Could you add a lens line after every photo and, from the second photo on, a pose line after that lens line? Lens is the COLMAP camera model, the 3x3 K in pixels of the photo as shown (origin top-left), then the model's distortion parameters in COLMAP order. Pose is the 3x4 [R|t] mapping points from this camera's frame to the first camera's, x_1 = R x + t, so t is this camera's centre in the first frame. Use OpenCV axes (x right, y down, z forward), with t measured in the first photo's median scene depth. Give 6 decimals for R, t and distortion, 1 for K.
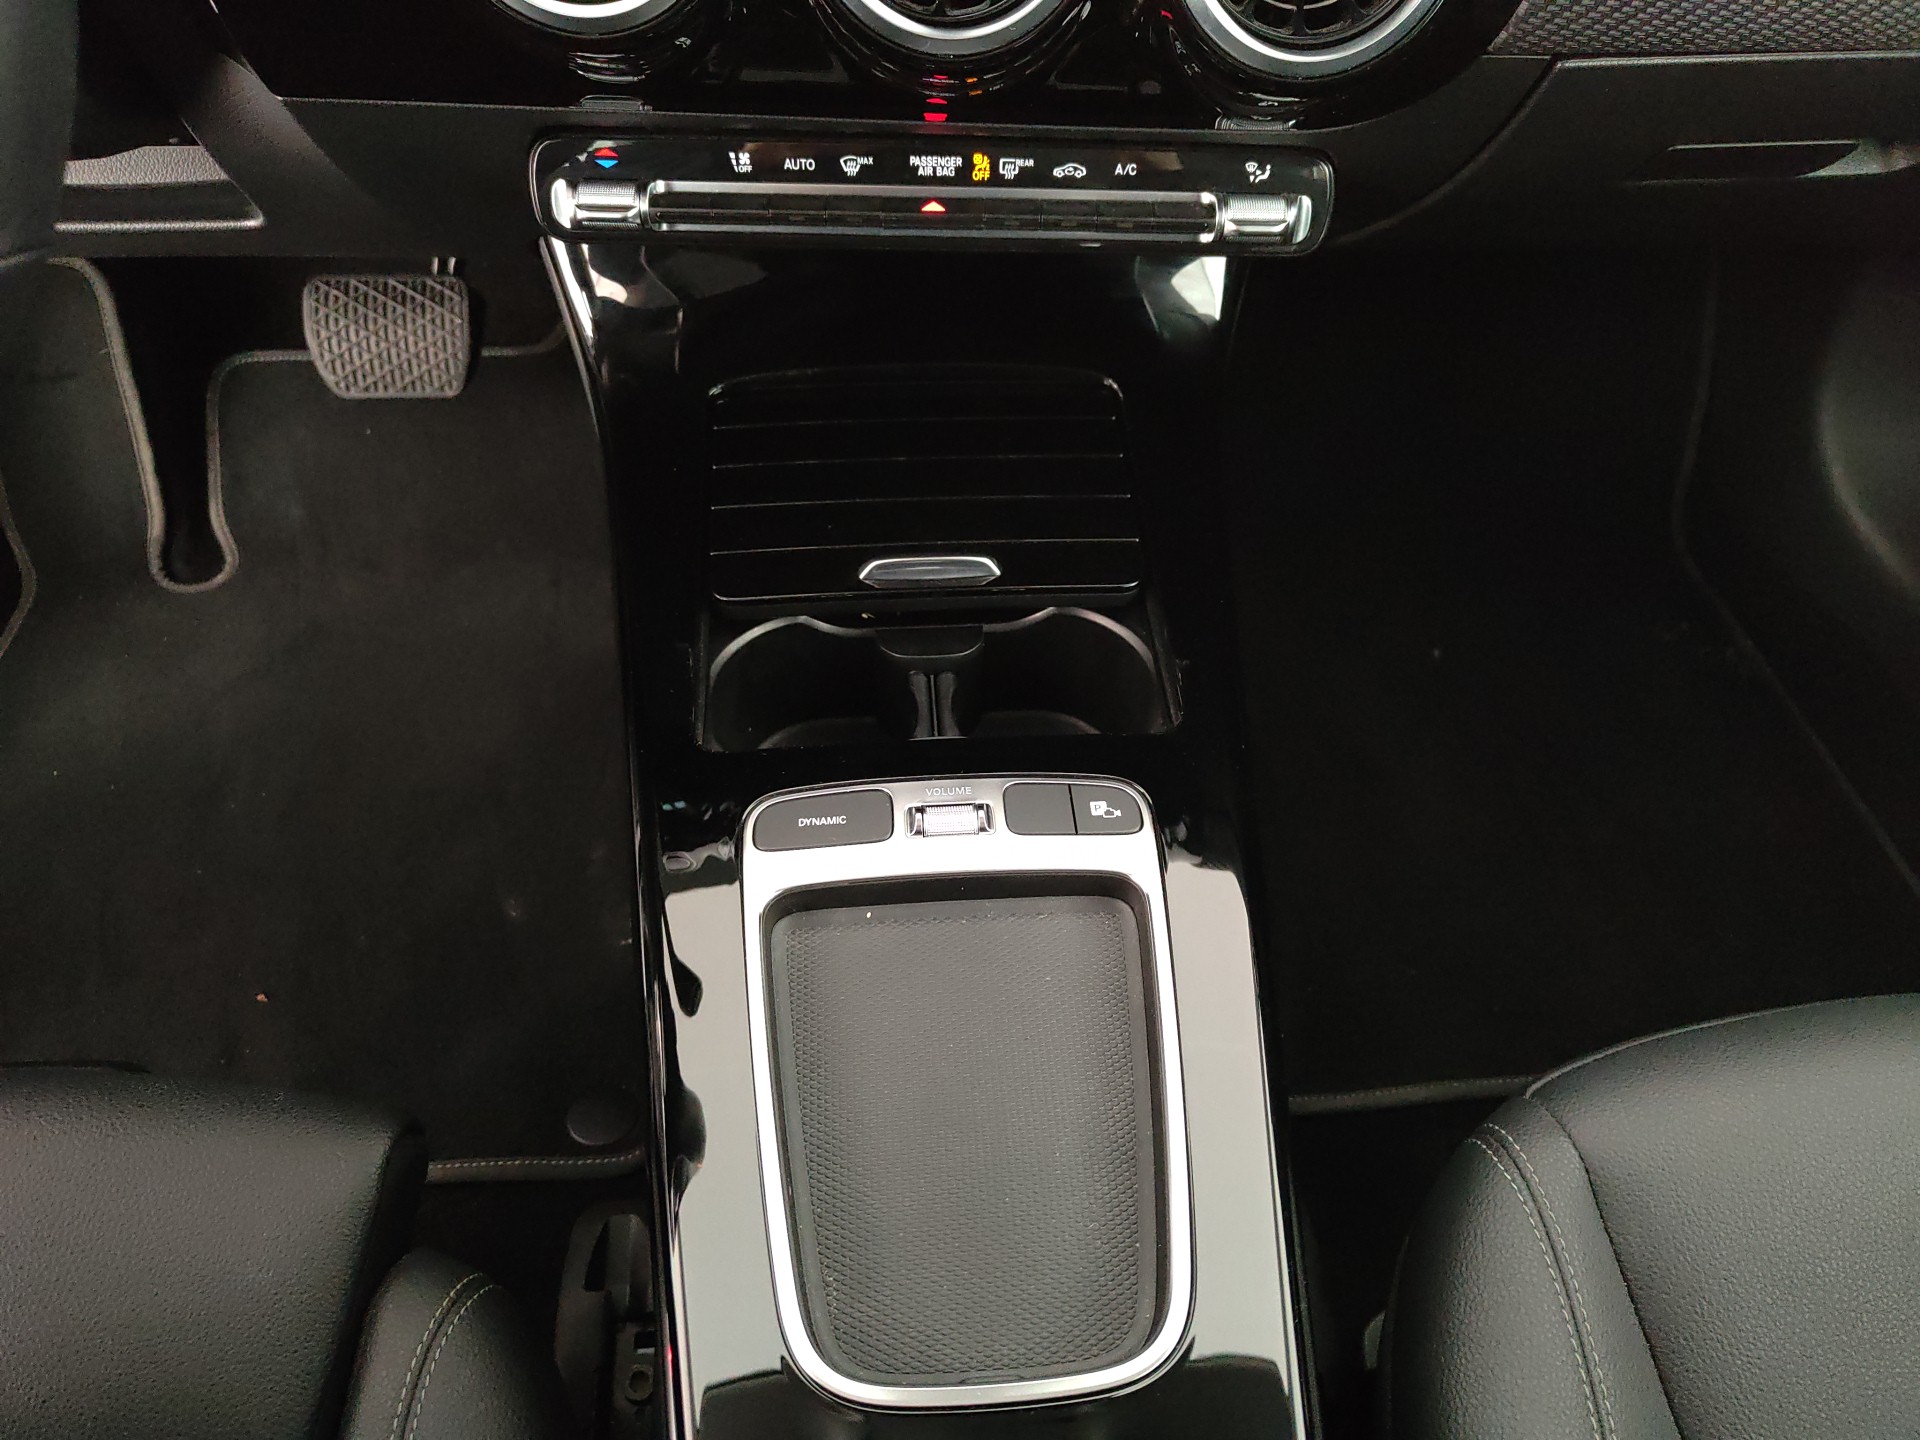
lens RADIAL K [[1378.7, 0, 992.4], [0, 1378.7, 722.4], [0, 0, 1]] dist [-0.004412, 0.003726]
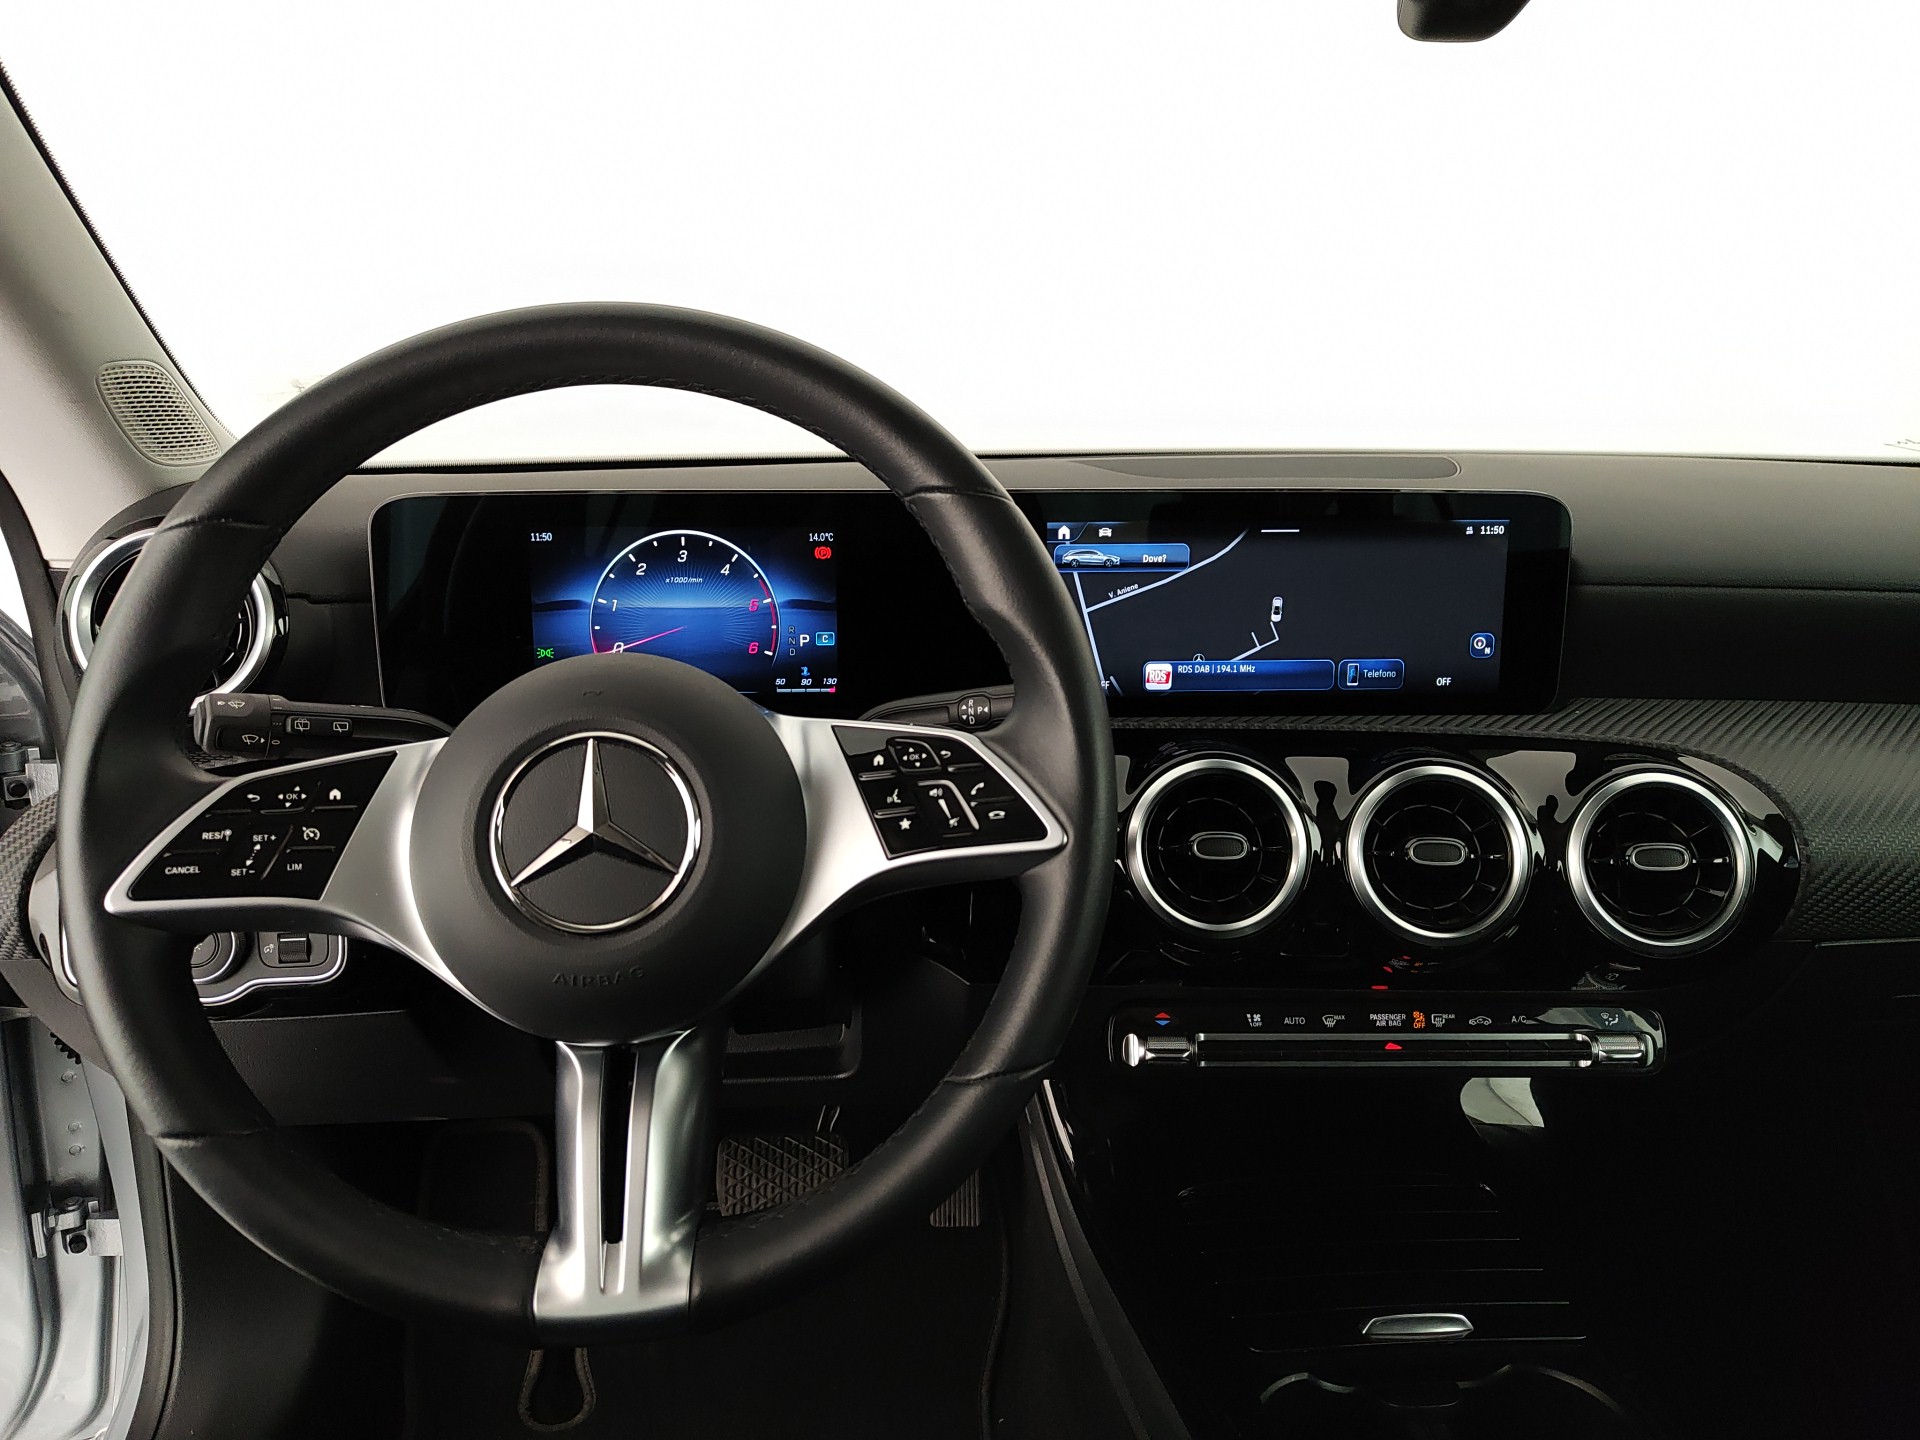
lens RADIAL K [[1362.3, 0, 960.0], [0, 1362.3, 720.0], [0, 0, 1]] dist [0.059905, -0.100529]
pose [[0.999495, -0.027569, -0.015818, -0.429727], [0.012812, 0.804876, -0.593304, 0.185555], [0.029089, 0.592802, 0.804823, -0.351191]]
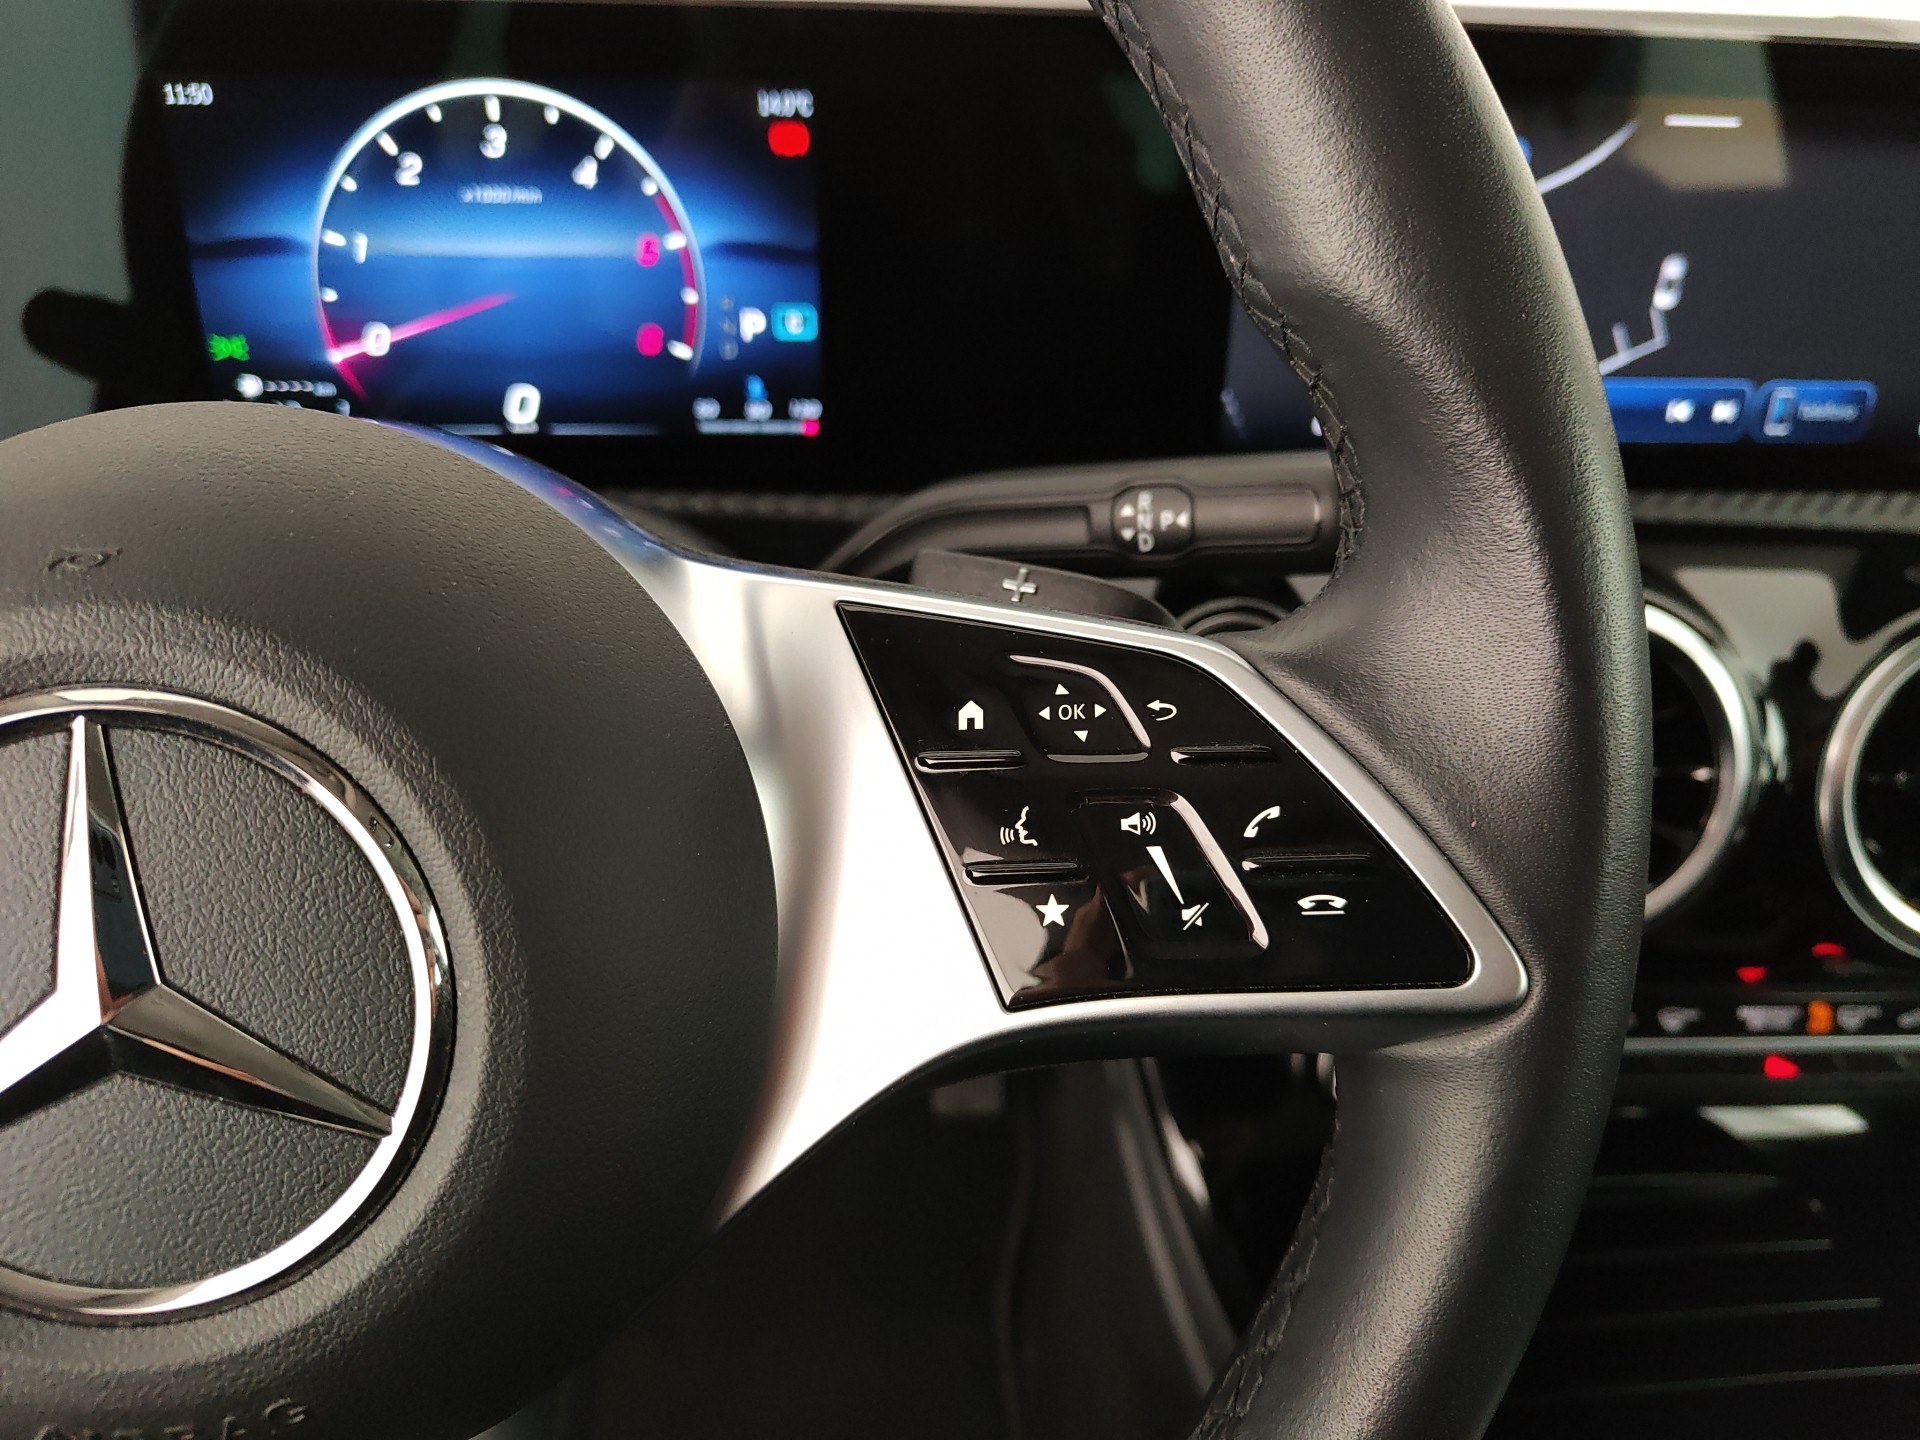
lens RADIAL K [[1399.2, 0, 960.0], [0, 1399.2, 720.0], [0, 0, 1]] dist [-0.026137, 0.001041]
pose [[0.999788, -0.016234, 0.012635, -0.512551], [0.019817, 0.924832, -0.379858, -0.237257], [-0.005519, 0.380028, 0.924958, 0.119939]]
